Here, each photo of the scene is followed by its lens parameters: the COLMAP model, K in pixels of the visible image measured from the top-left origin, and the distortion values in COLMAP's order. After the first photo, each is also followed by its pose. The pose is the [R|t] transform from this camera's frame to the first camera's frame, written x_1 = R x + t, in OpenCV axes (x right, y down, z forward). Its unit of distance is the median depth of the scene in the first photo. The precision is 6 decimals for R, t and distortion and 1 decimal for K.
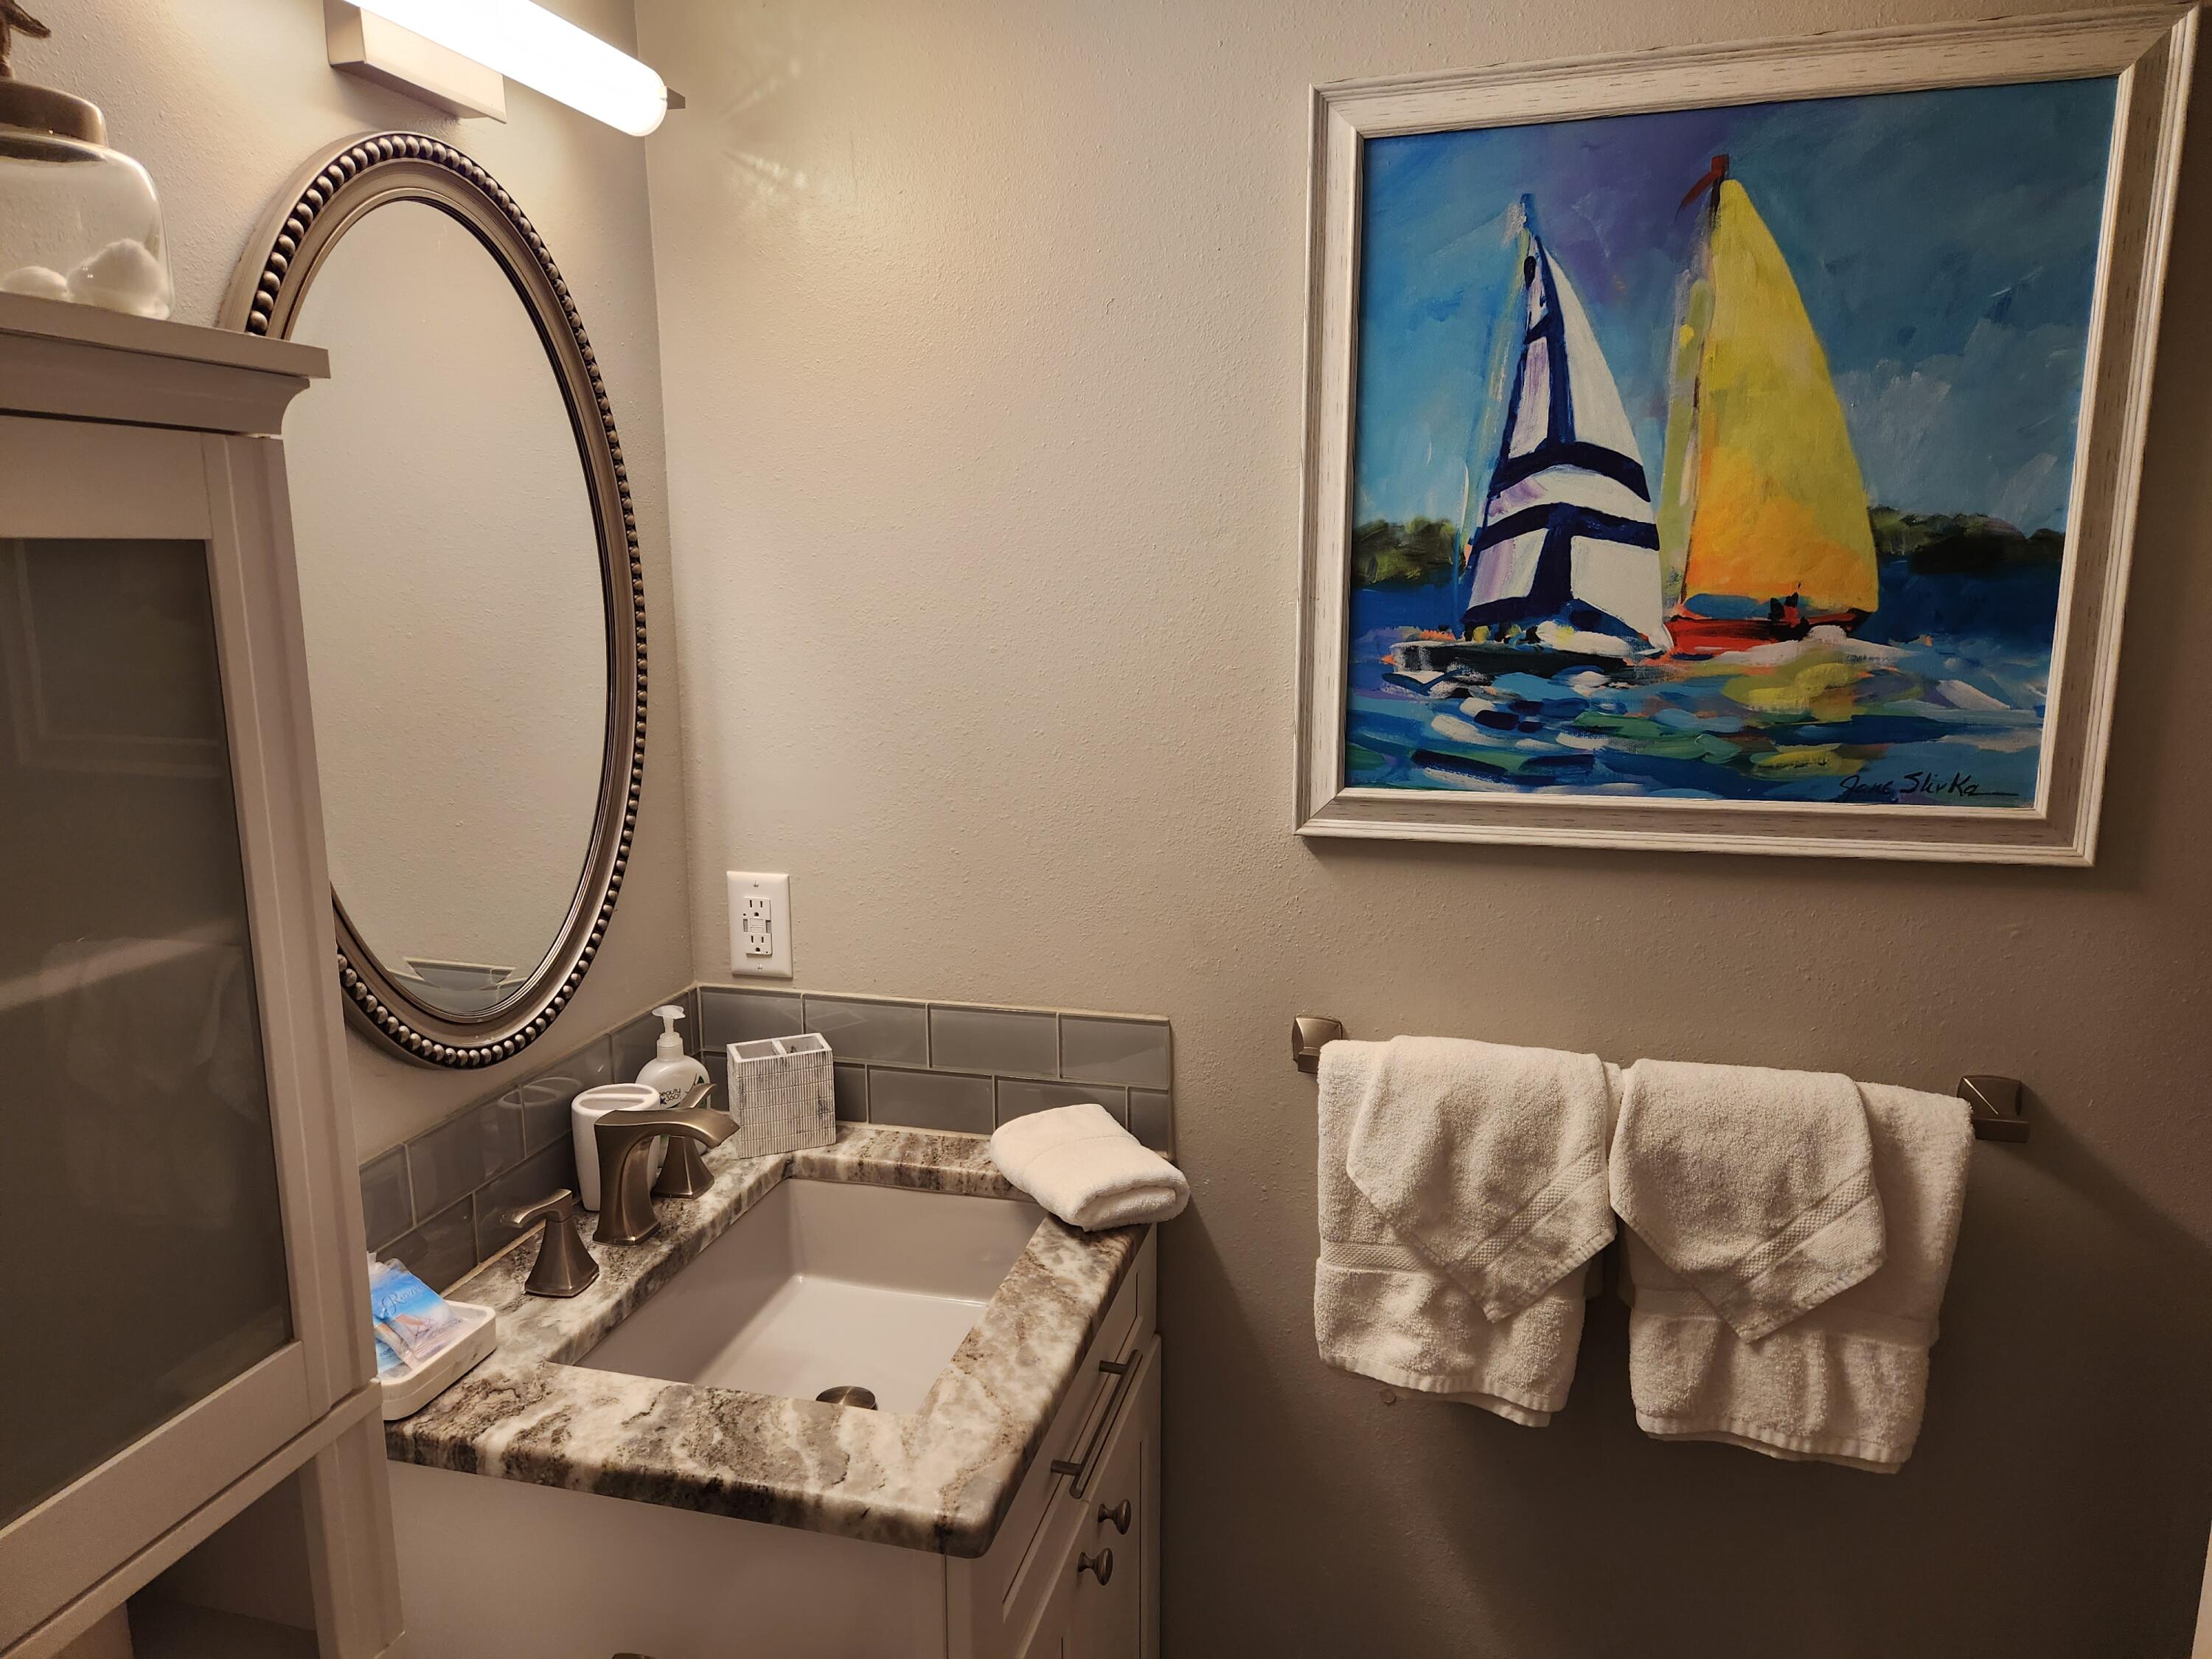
lens RADIAL K [[1497.2, 0, 1103.3], [0, 1497.2, 821.9], [0, 0, 1]] dist [0.071911, -0.064096]
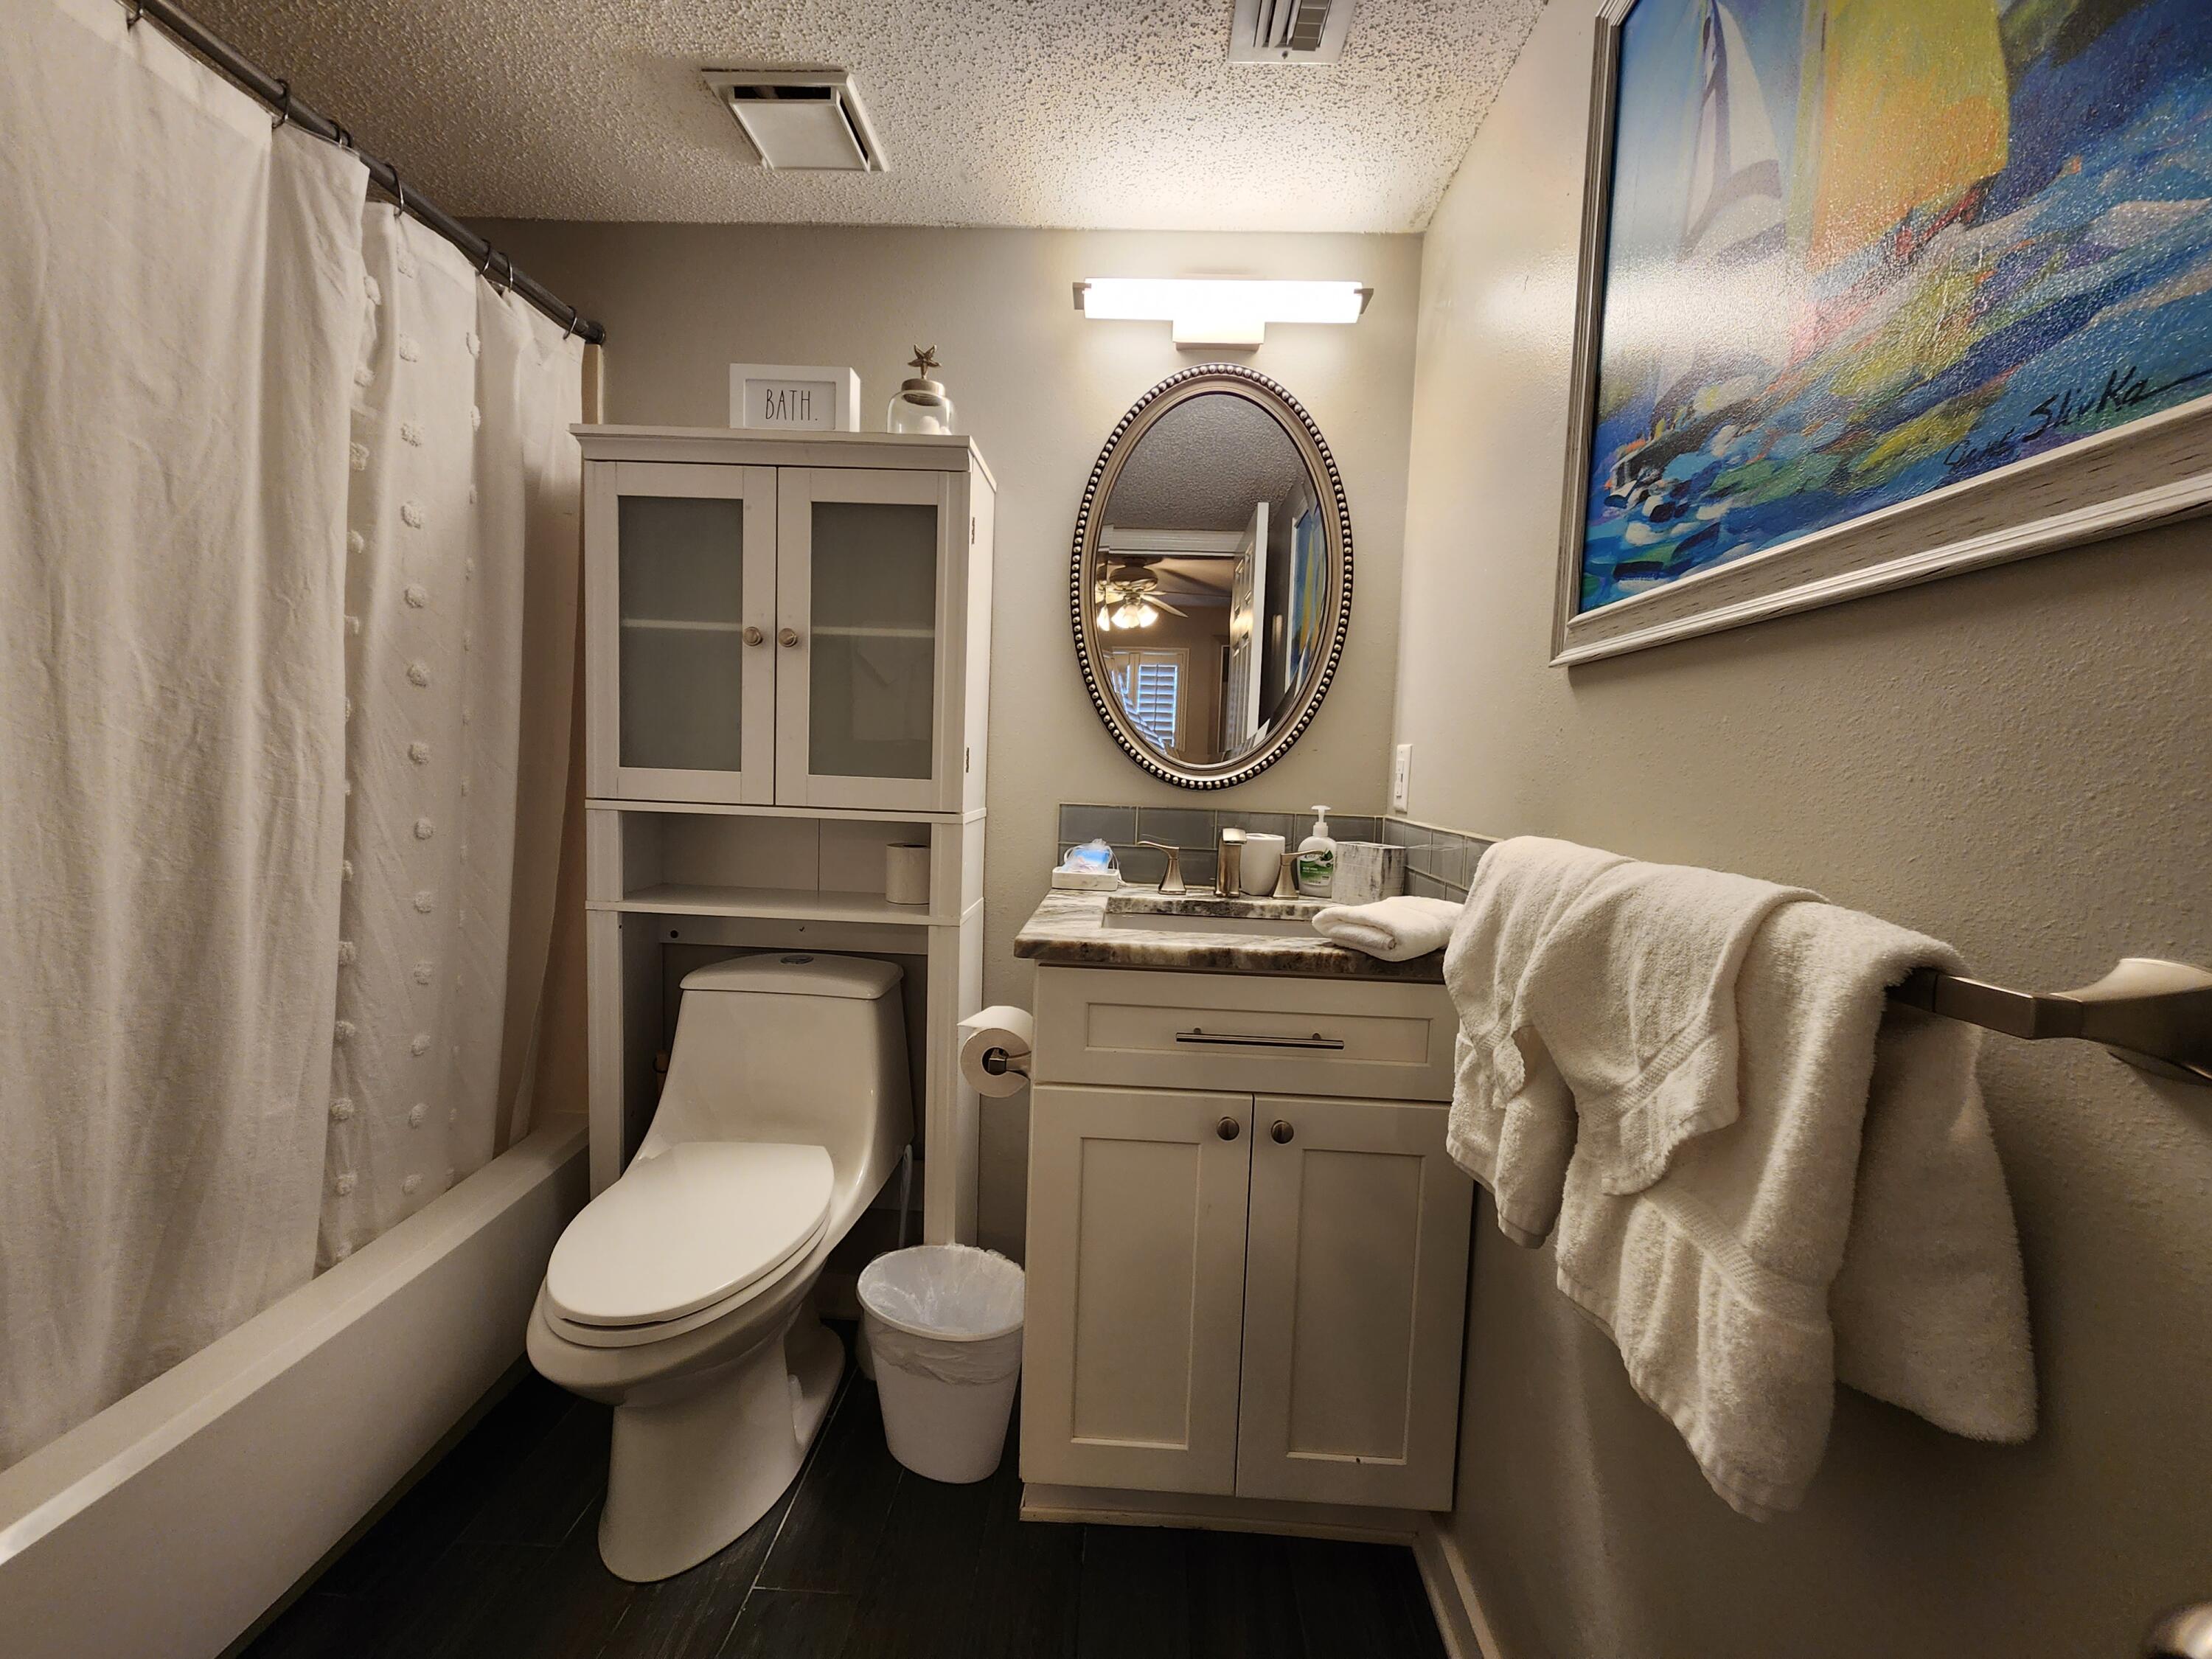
lens RADIAL K [[904.4, 0, 1101.6], [0, 904.4, 823.9], [0, 0, 1]] dist [0.001192, 0.000615]
pose [[0.226090, 0.080740, -0.970754, 0.768924], [-0.208343, 0.977506, 0.032778, 0.183850], [0.951565, 0.194839, 0.237826, 0.574568]]
